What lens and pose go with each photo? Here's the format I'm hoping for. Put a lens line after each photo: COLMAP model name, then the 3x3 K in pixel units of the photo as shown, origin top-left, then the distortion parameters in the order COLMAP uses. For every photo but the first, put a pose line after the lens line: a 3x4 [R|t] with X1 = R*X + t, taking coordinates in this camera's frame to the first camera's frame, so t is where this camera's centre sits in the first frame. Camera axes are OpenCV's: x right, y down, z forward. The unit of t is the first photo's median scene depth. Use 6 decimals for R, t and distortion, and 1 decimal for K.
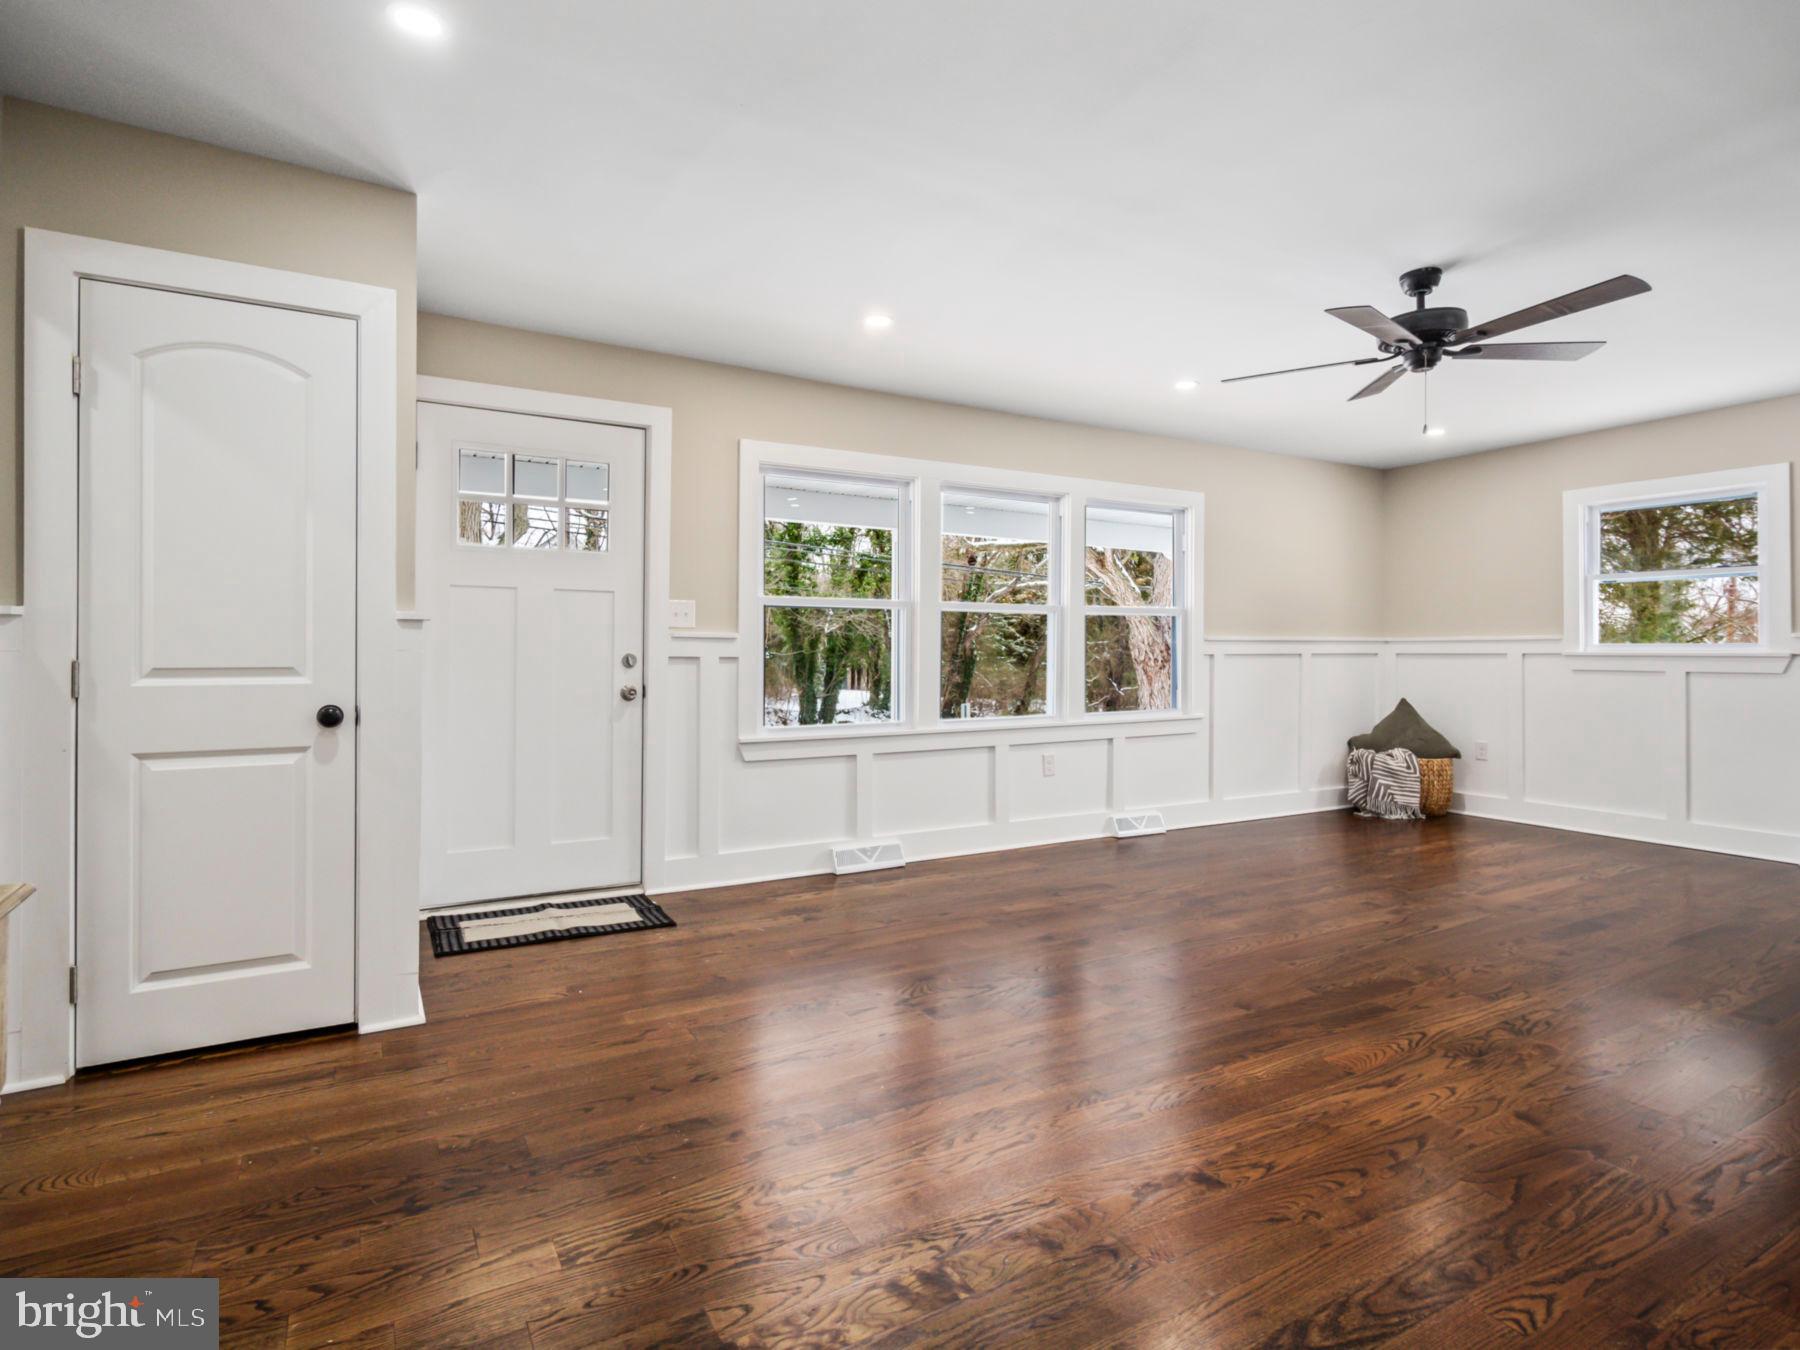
lens RADIAL K [[951.7, 0, 879.8], [0, 951.7, 653.5], [0, 0, 1]] dist [-0.003803, -0.000536]
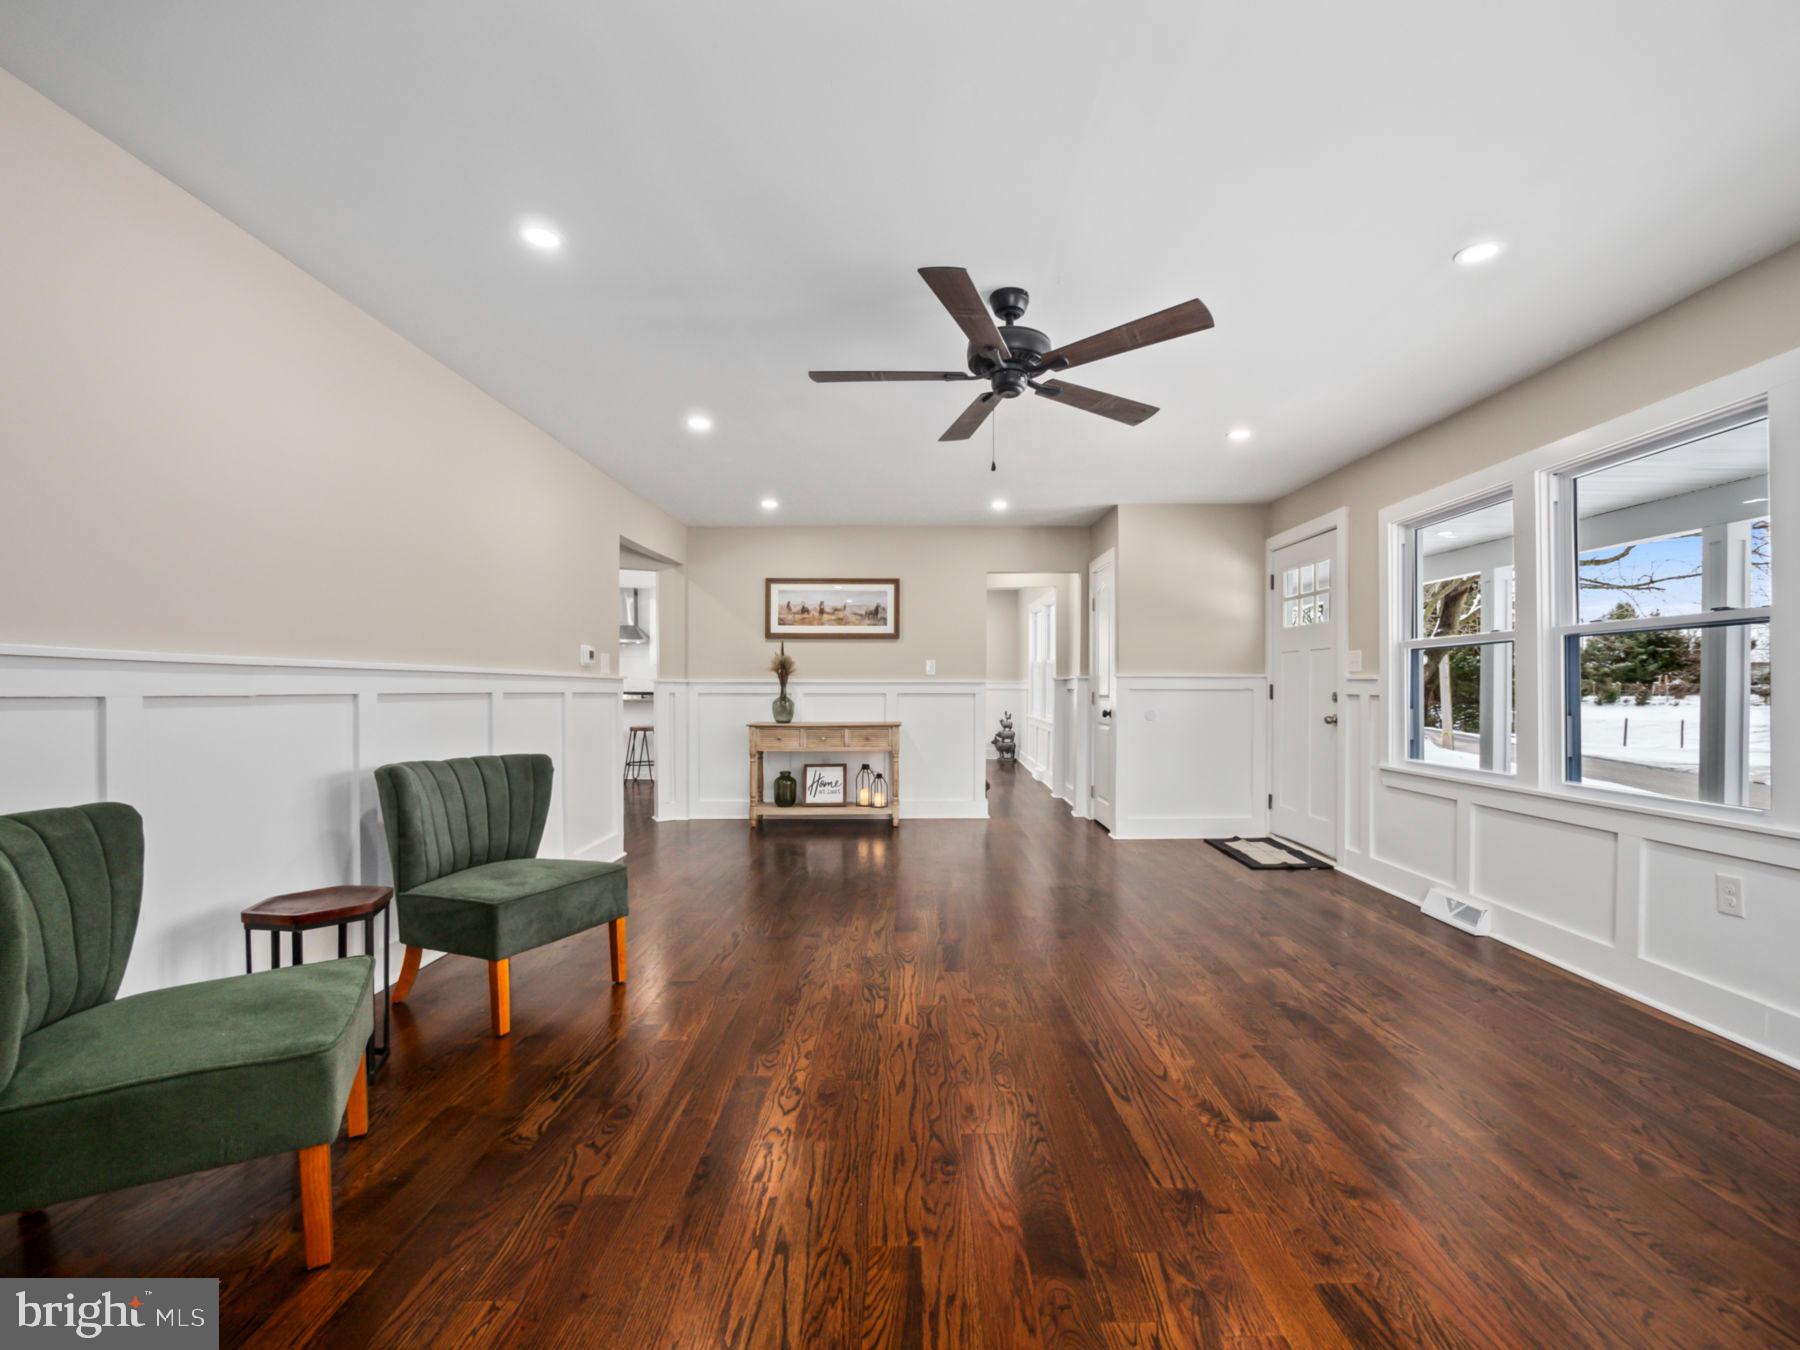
lens RADIAL K [[795.0, 0, 938.4], [0, 795.0, 688.9], [0, 0, 1]] dist [-0.000640, -0.000067]
pose [[-0.468115, -0.000568, -0.883667, 1.568622], [-0.005304, 0.999984, 0.002167, -0.005556], [0.883652, 0.005702, -0.468110, 1.567243]]
